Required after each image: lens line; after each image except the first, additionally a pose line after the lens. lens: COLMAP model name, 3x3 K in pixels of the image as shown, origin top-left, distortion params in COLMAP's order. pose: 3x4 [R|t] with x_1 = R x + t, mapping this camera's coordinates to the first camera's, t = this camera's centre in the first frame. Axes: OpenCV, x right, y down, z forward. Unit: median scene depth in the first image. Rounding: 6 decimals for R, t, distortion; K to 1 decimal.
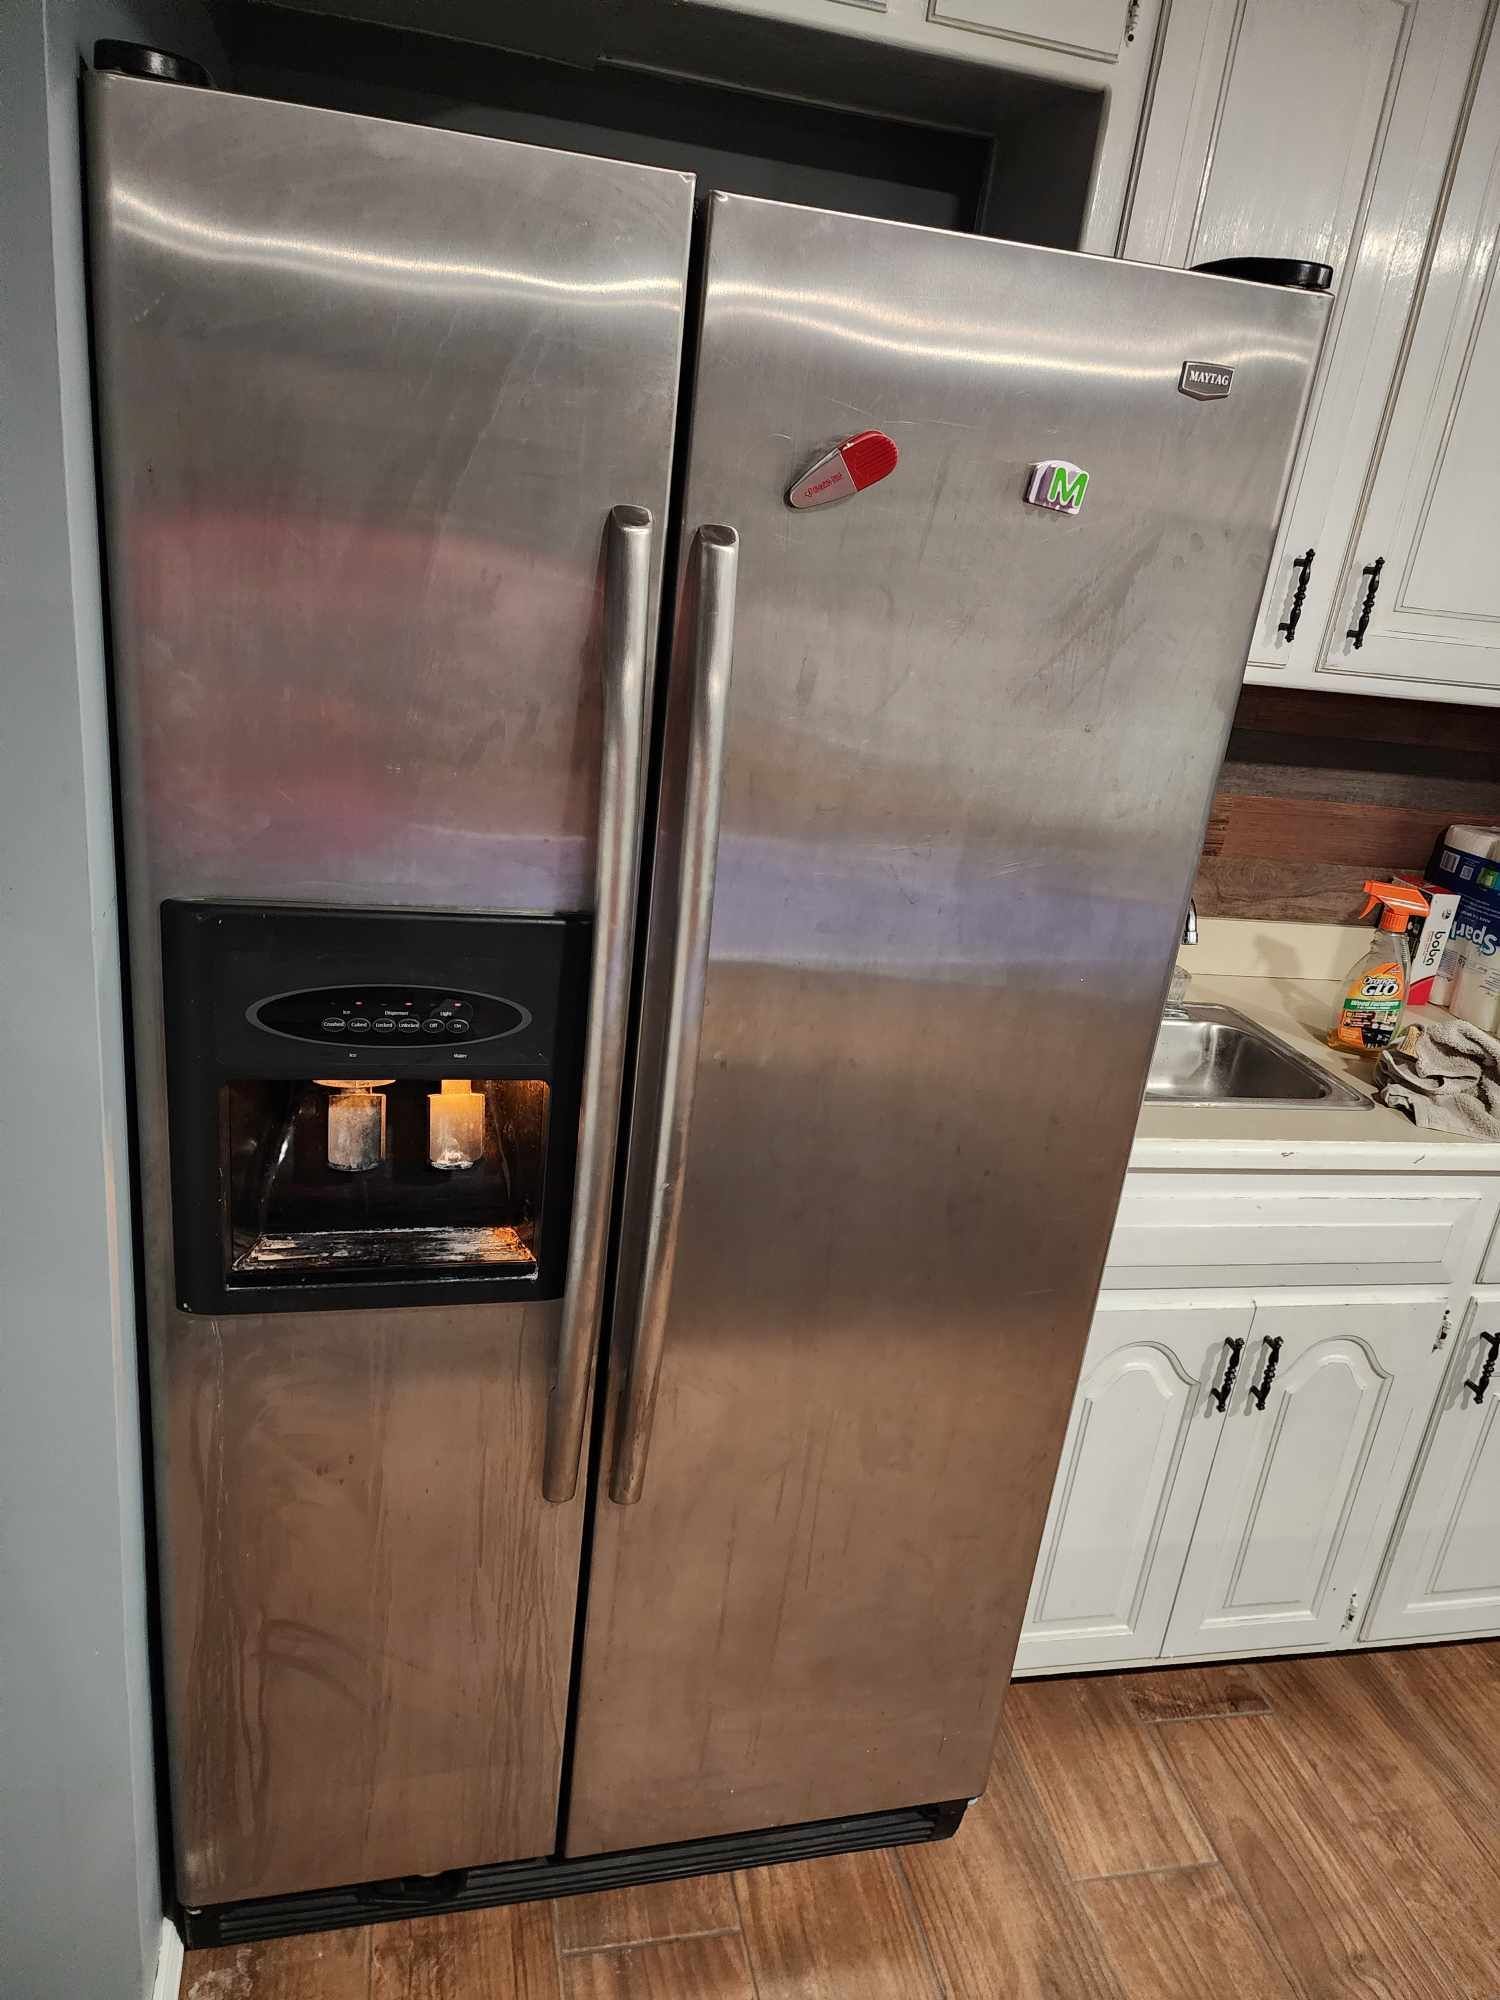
lens RADIAL K [[1419.1, 0, 760.4], [0, 1419.1, 993.3], [0, 0, 1]] dist [0.085325, -0.089617]
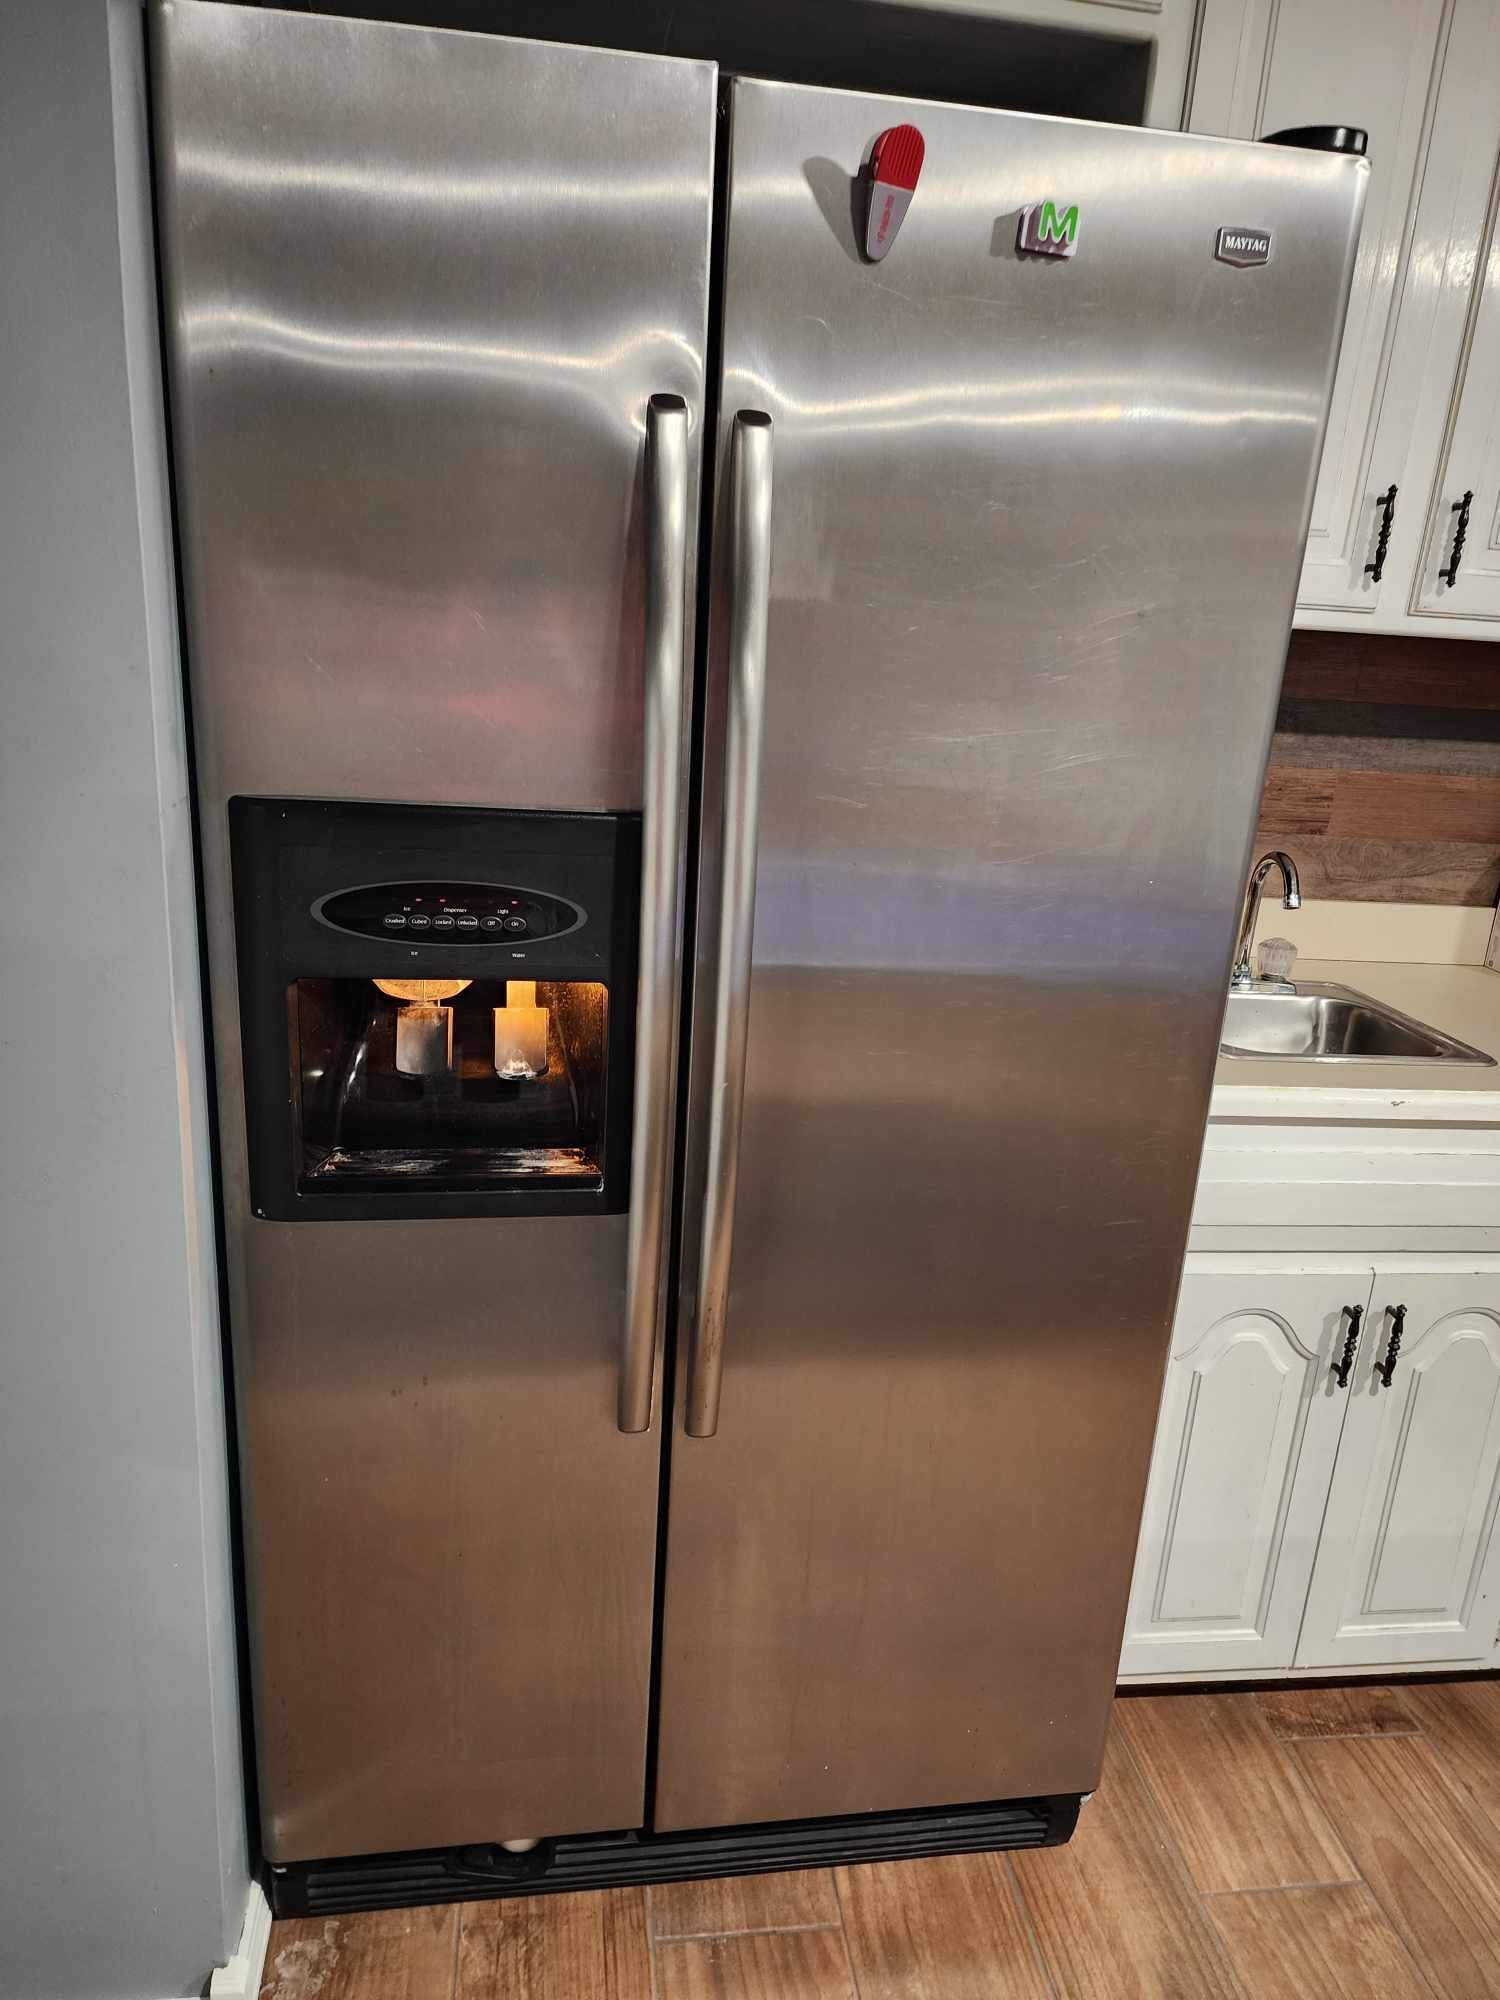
lens RADIAL K [[1419.1, 0, 760.4], [0, 1419.1, 993.3], [0, 0, 1]] dist [0.085325, -0.089617]
pose [[0.995448, -0.026007, -0.091688, 0.035784], [0.019679, 0.997405, -0.069258, 0.097811], [0.093251, 0.067138, 0.993376, 0.007980]]
